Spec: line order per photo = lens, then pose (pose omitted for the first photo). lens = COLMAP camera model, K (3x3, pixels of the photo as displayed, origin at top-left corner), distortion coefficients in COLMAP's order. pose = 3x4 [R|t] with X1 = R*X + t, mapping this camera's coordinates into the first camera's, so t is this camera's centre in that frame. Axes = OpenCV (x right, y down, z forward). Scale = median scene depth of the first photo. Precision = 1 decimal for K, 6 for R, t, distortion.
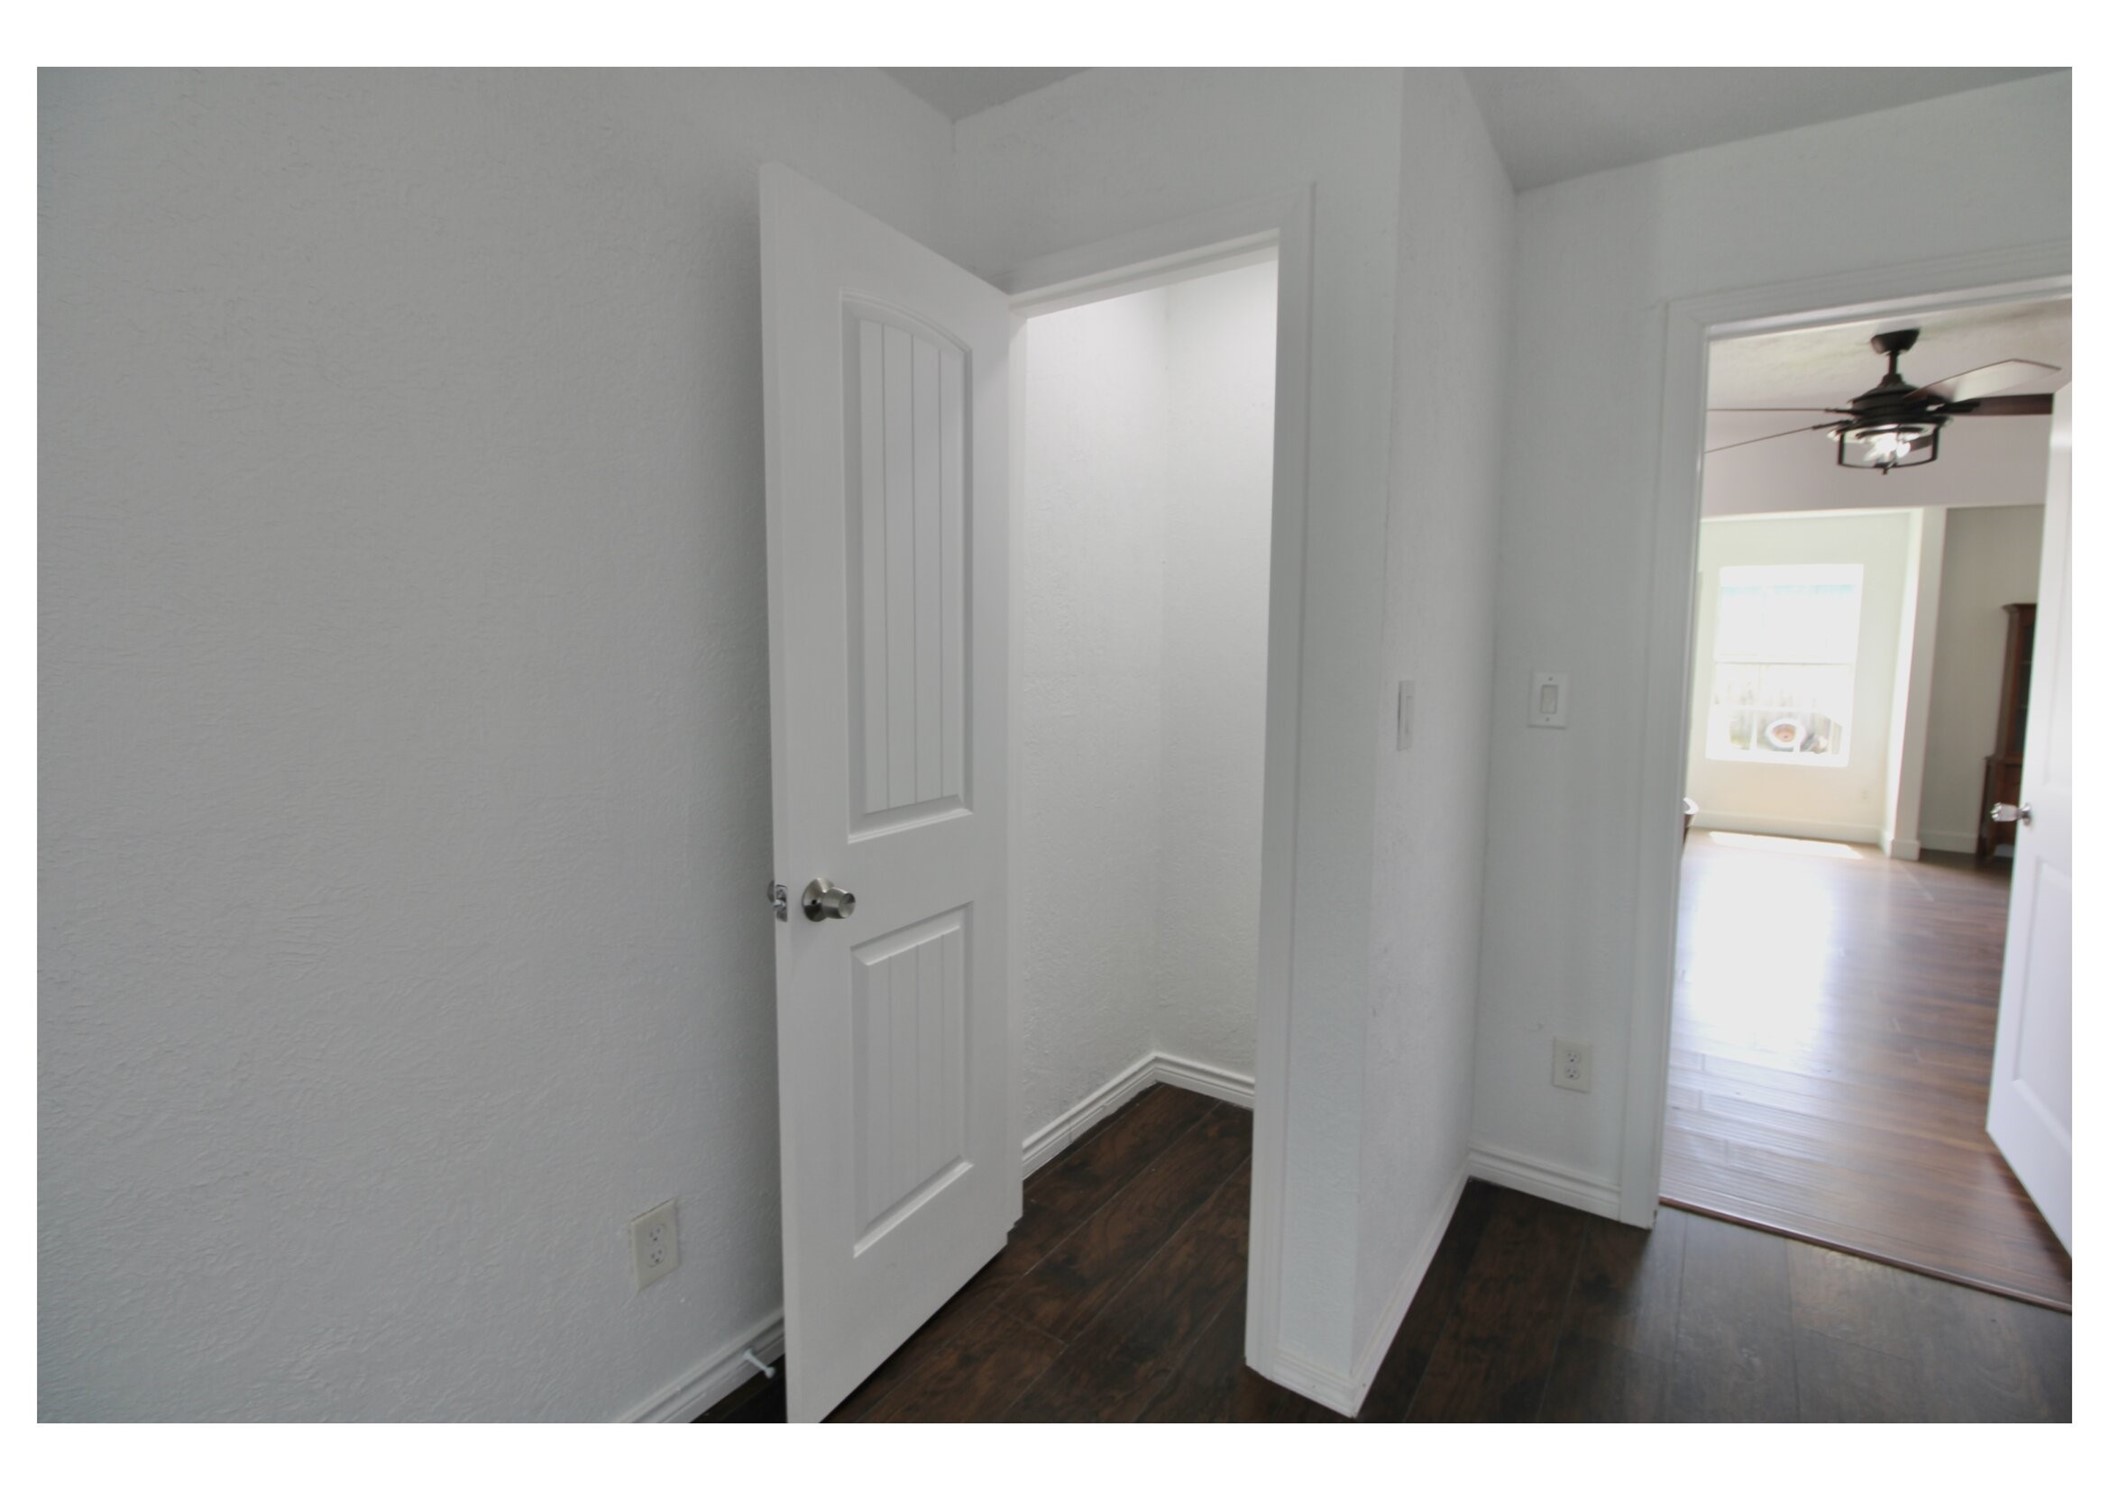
lens RADIAL K [[950.7, 0, 1054.5], [0, 950.7, 745.0], [0, 0, 1]] dist [0.001152, -0.021551]
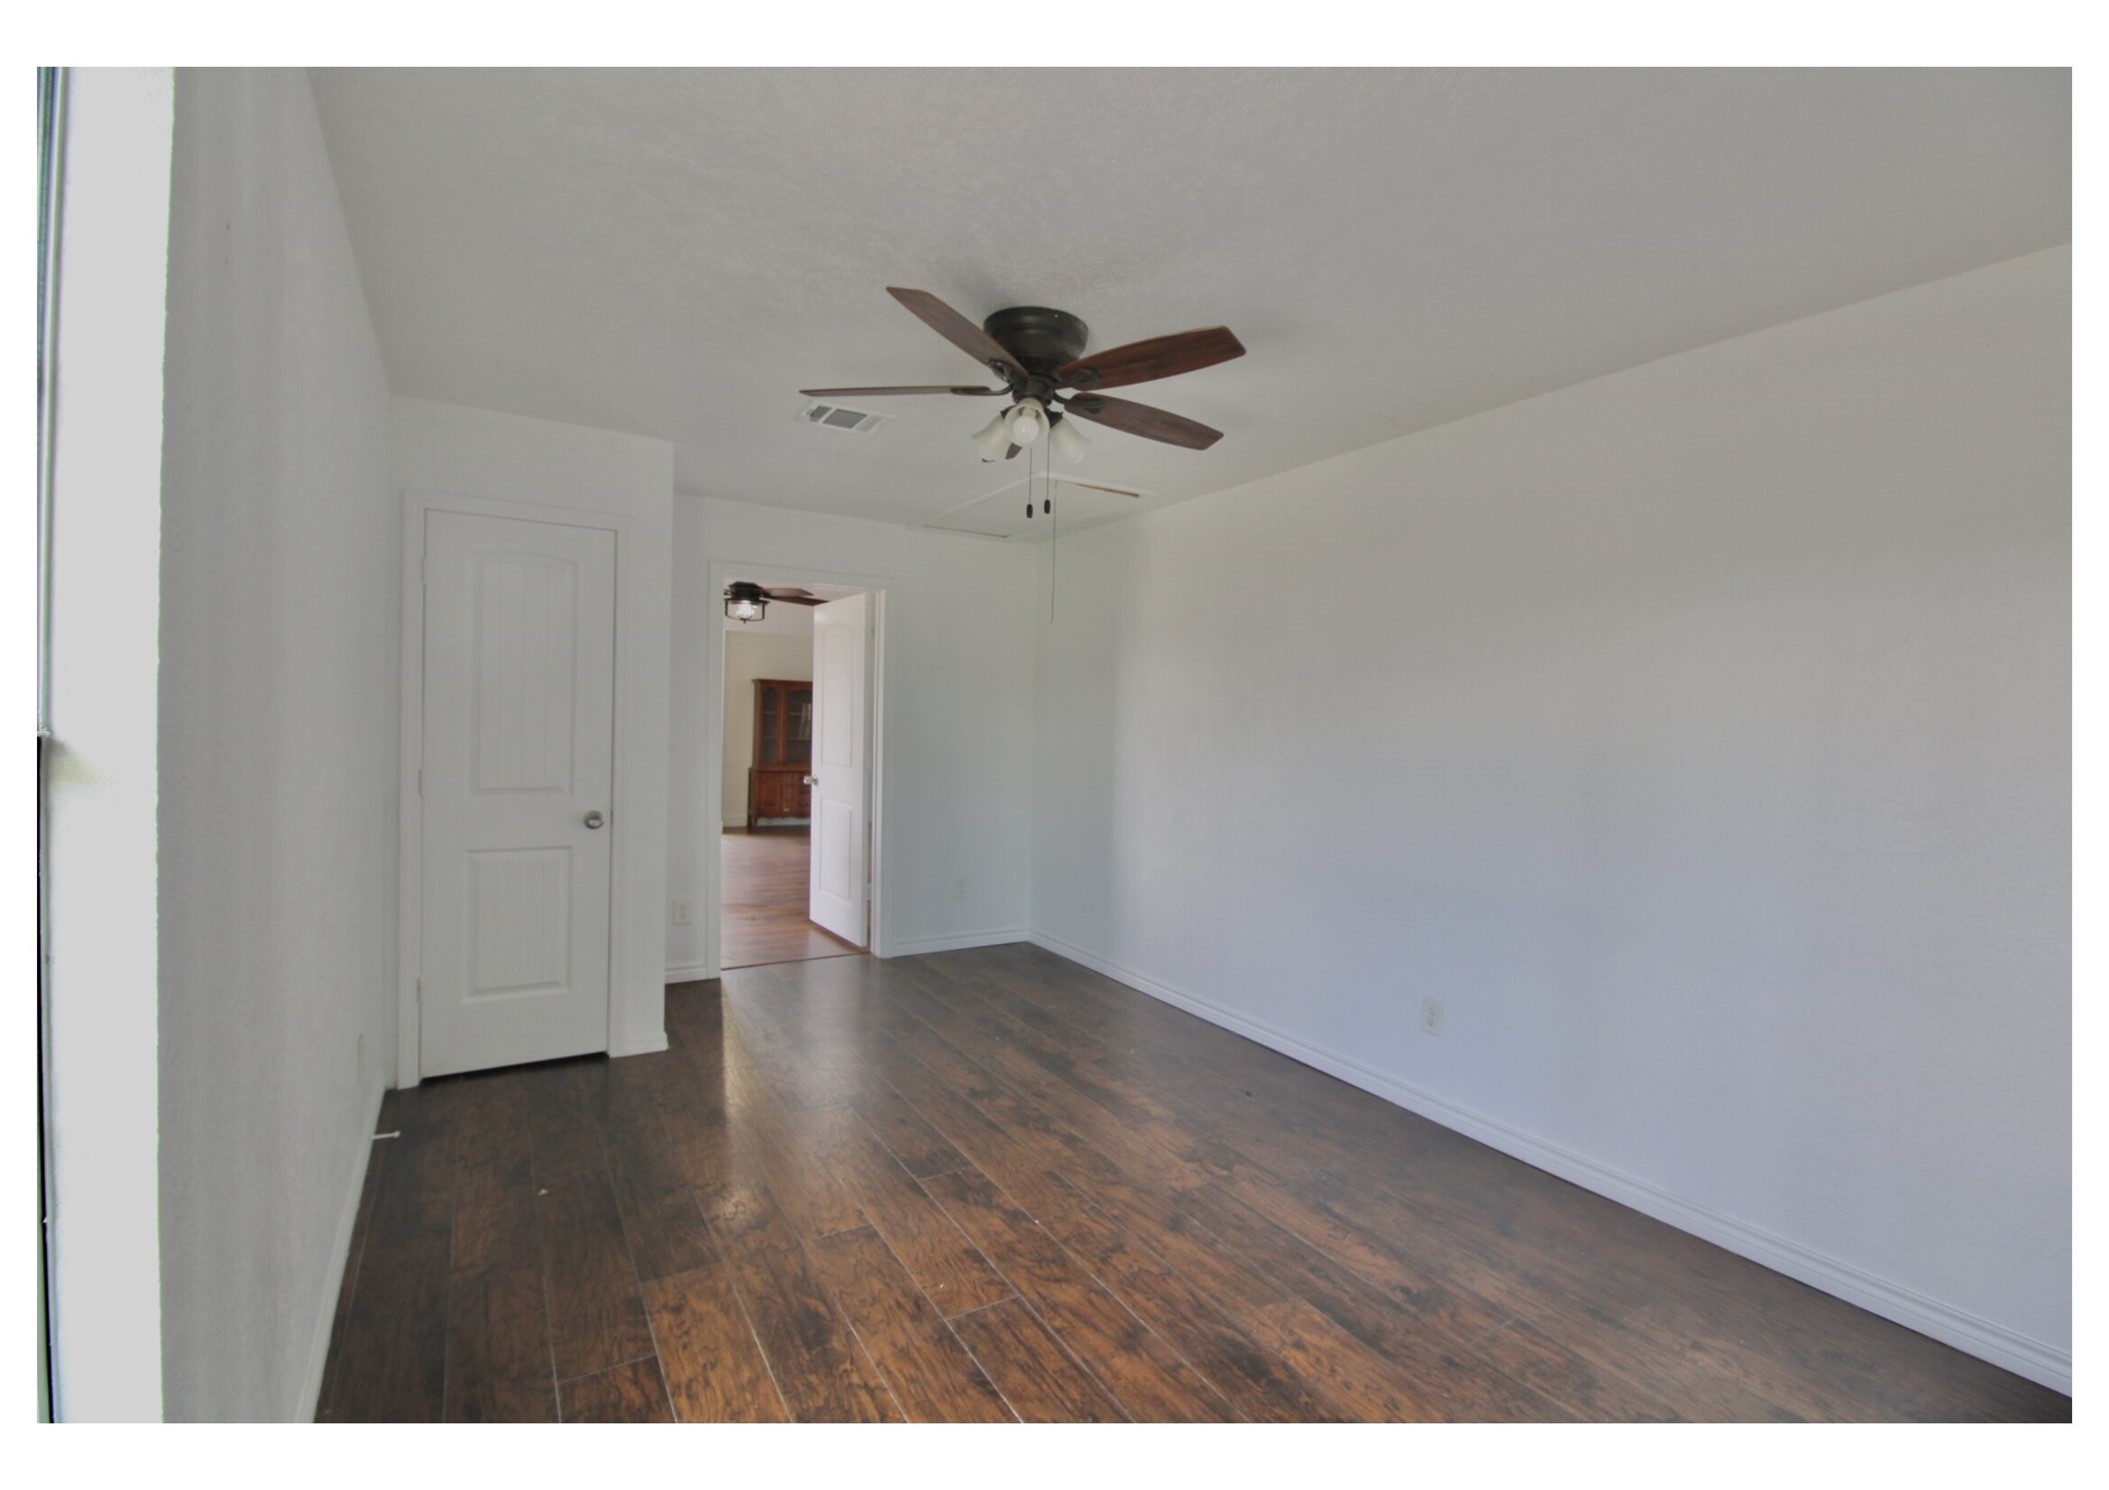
lens RADIAL K [[946.4, 0, 1054.5], [0, 946.4, 745.0], [0, 0, 1]] dist [-0.010102, -0.000303]
pose [[0.403766, -0.027144, 0.914460, -0.756150], [0.067066, 0.997749, 0.000004, 0.020121], [-0.912401, 0.061328, 0.404677, -0.455425]]
